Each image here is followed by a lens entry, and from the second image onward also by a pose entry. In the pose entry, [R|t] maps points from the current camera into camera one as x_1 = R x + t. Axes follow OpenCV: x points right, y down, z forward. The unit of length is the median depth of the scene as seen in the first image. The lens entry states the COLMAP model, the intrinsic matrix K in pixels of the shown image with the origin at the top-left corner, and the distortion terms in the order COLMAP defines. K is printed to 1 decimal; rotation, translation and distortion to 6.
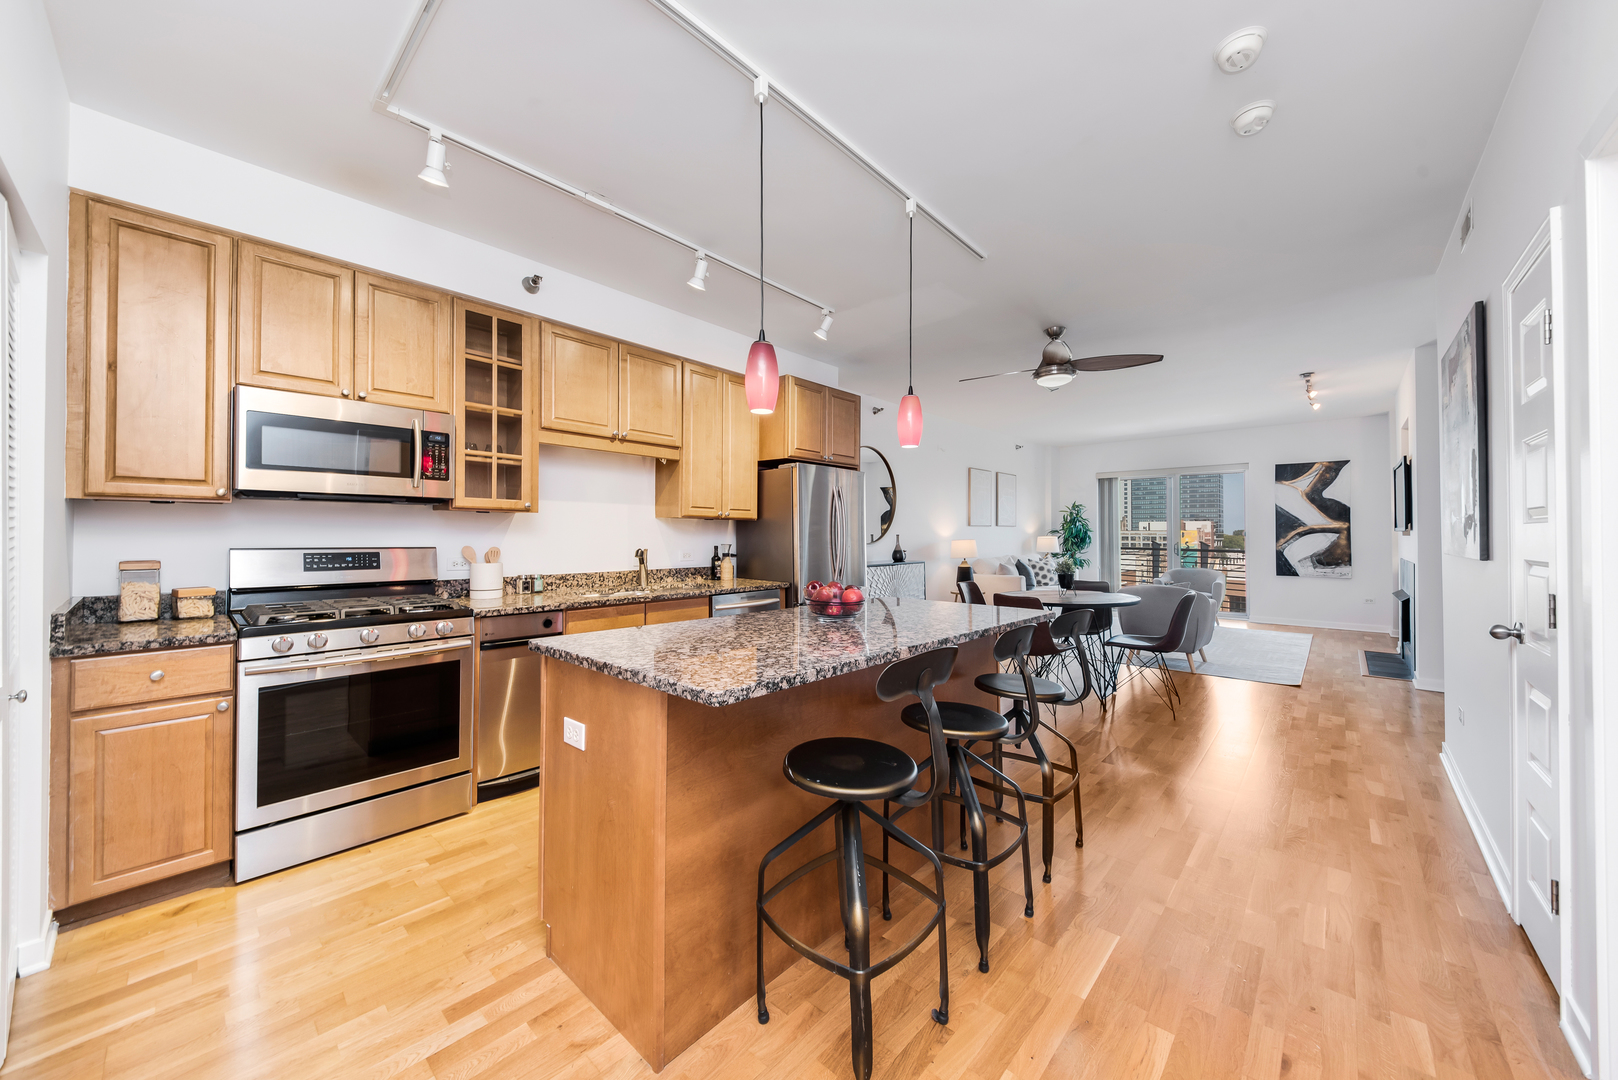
lens RADIAL K [[588.2, 0, 813.2], [0, 588.2, 532.6], [0, 0, 1]] dist [0.002435, -0.001934]
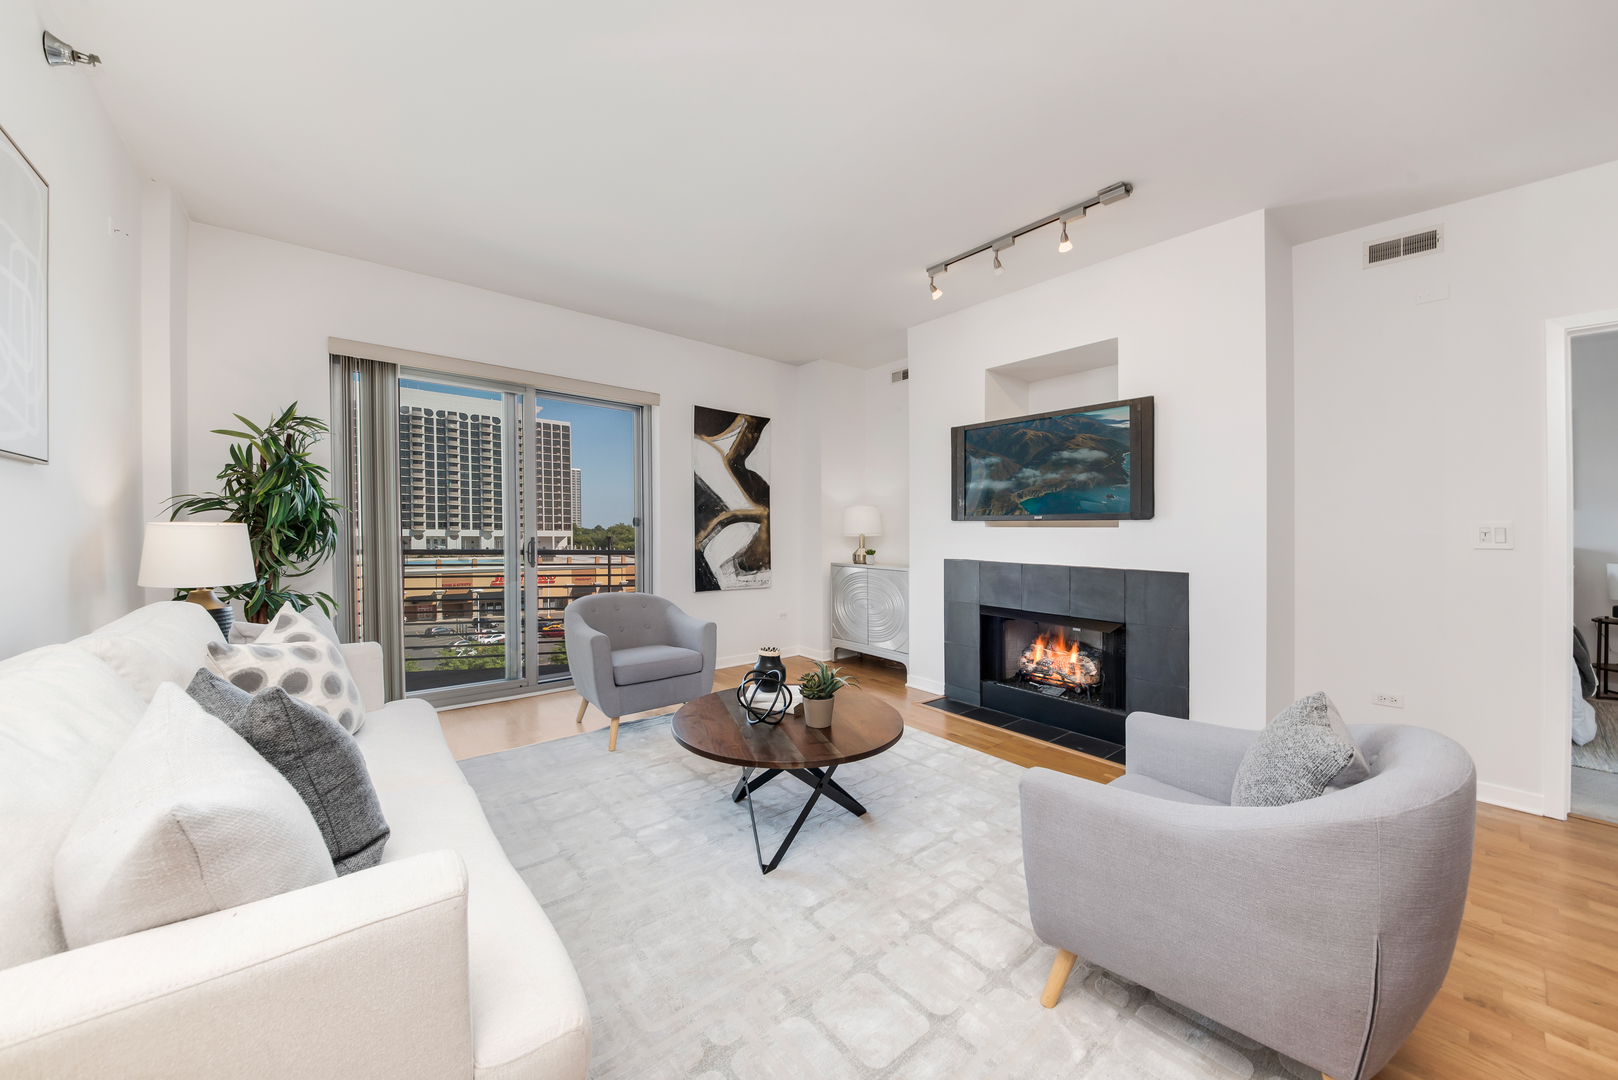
lens RADIAL K [[588.2, 0, 794.7], [0, 588.2, 533.2], [0, 0, 1]] dist [0.002435, -0.001934]
pose [[0.165246, -0.003490, 0.986246, 0.221824], [-0.010279, 0.999933, 0.005261, 0.009245], [-0.986199, -0.011007, 0.165199, 0.828181]]
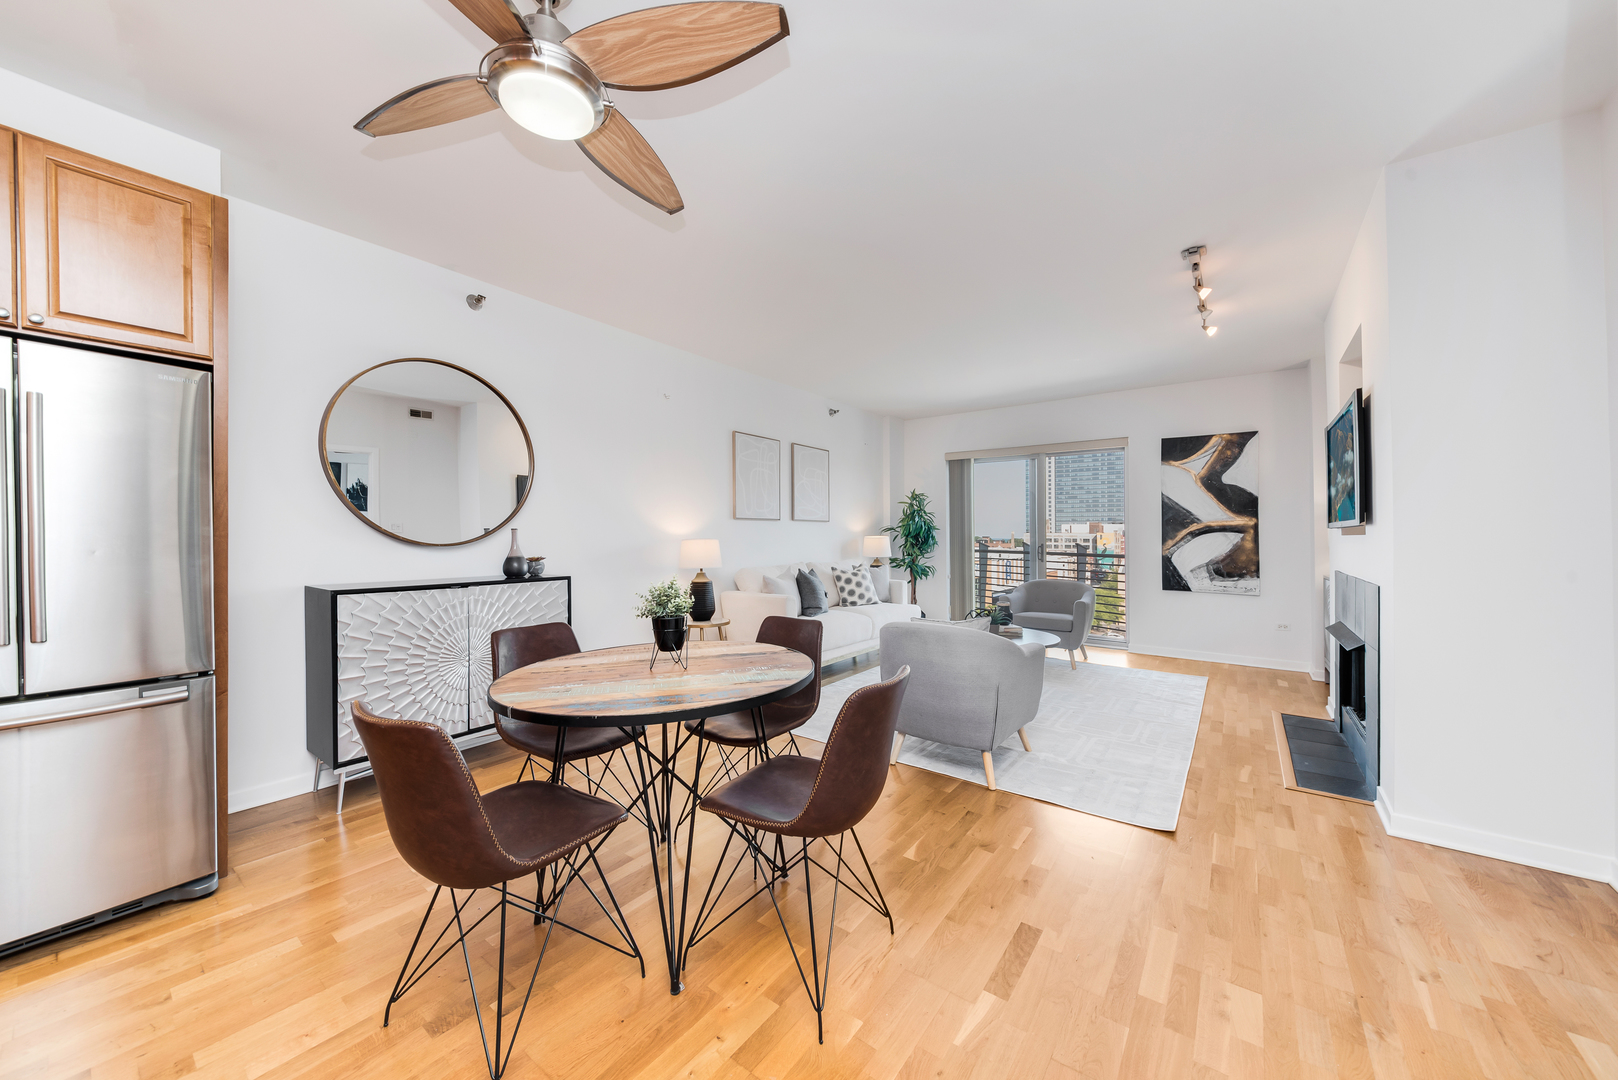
lens RADIAL K [[588.2, 0, 794.3], [0, 588.2, 531.2], [0, 0, 1]] dist [0.002435, -0.001934]
pose [[0.996697, 0.004627, 0.081078, 0.279899], [-0.004358, 0.999984, -0.003495, 0.004303], [-0.081093, 0.003130, 0.996702, 0.318270]]
